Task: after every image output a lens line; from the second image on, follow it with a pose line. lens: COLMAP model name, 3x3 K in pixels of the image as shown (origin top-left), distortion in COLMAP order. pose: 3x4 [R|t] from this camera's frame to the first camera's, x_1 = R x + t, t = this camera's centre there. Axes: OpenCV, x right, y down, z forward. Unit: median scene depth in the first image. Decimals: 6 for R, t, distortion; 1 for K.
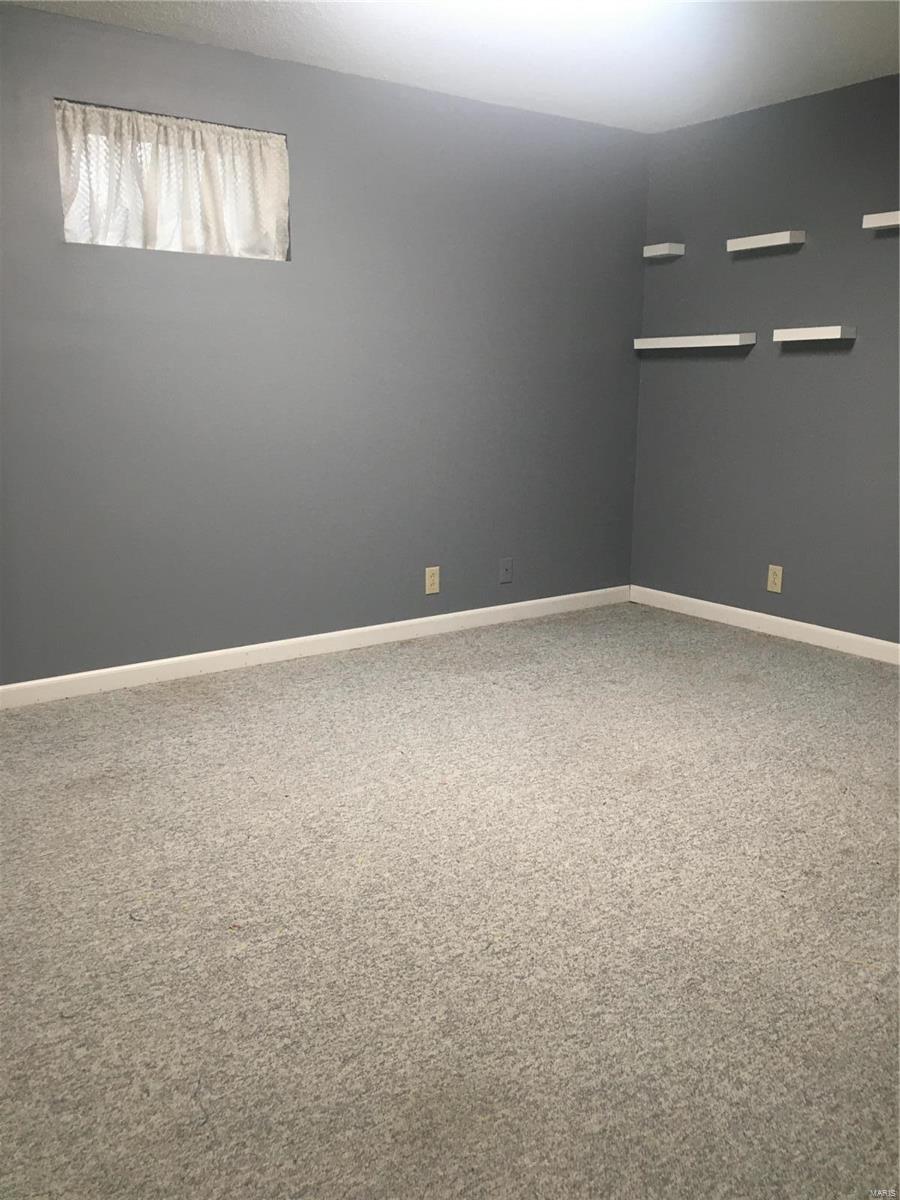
lens RADIAL K [[1017.2, 0, 453.9], [0, 1017.2, 601.2], [0, 0, 1]] dist [0.078086, -0.102077]
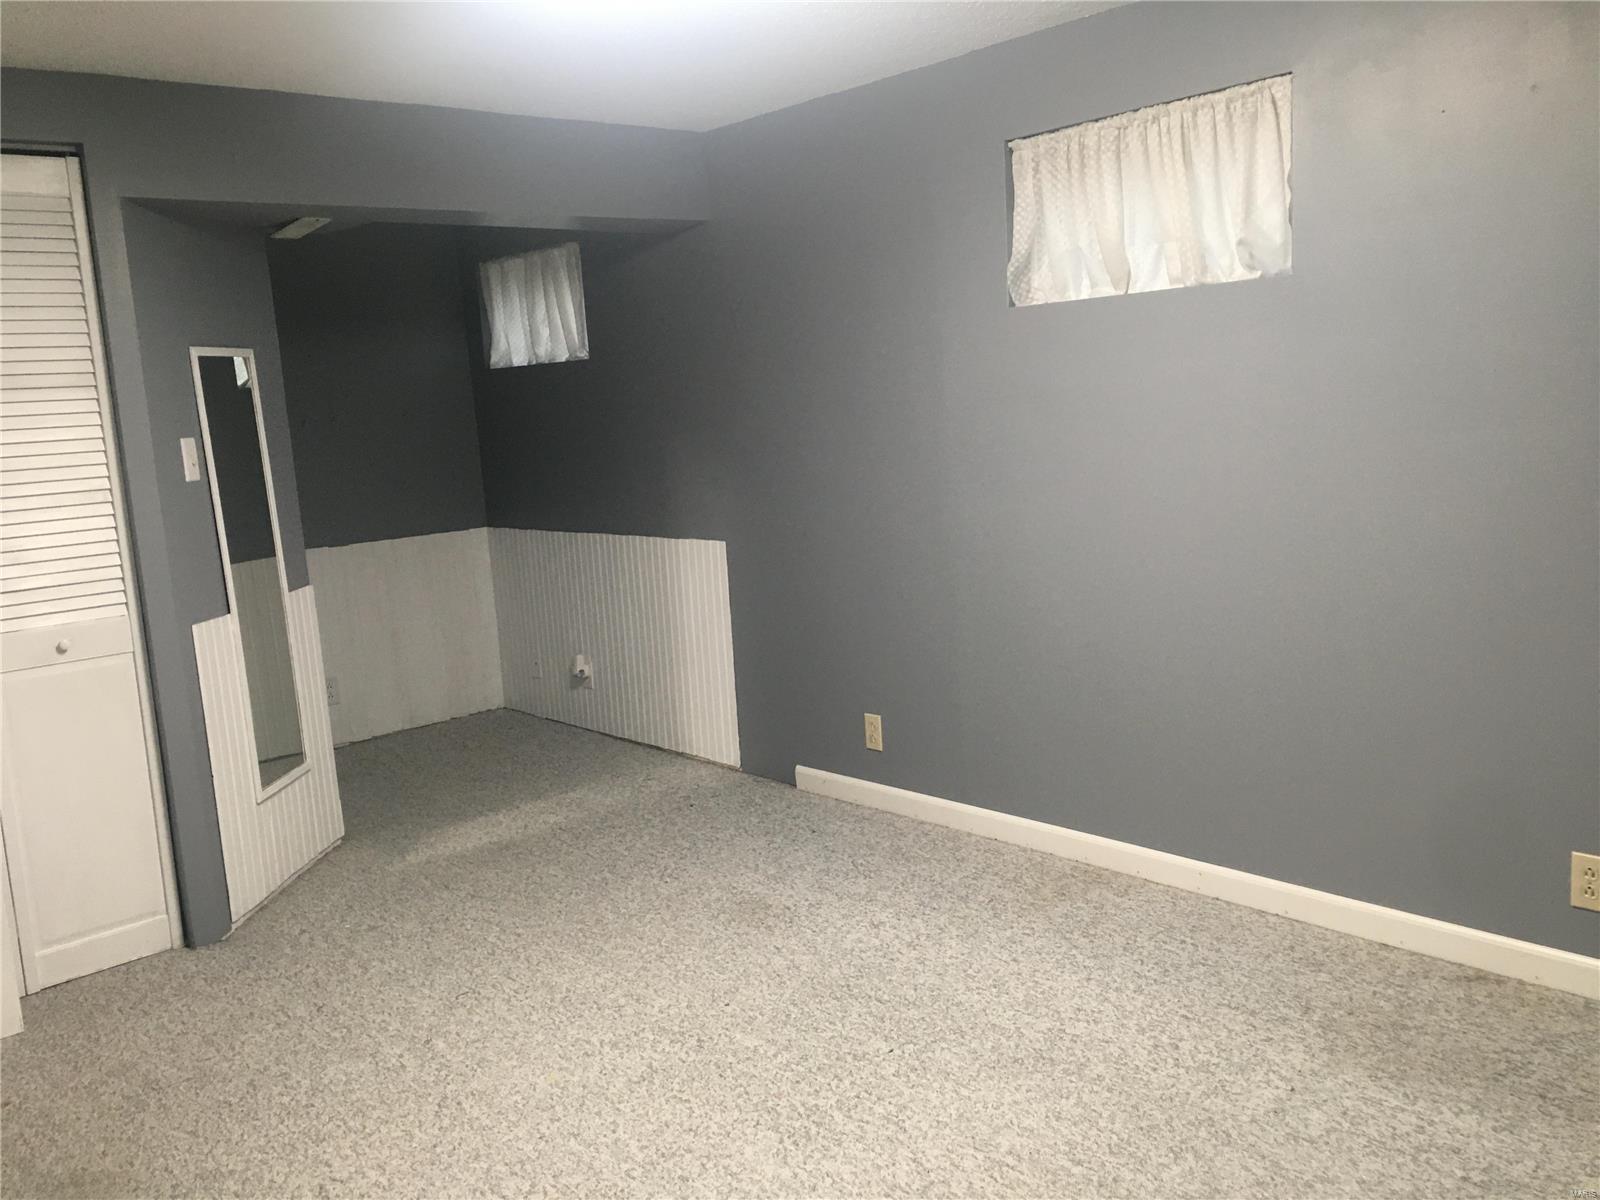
lens RADIAL K [[1356.2, 0, 800.3], [0, 1356.2, 609.0], [0, 0, 1]] dist [0.078086, -0.102077]
pose [[0.097614, 0.147433, -0.984243, 0.696427], [-0.152022, 0.979569, 0.131656, -0.218671], [0.983545, 0.136775, 0.118033, 0.701638]]
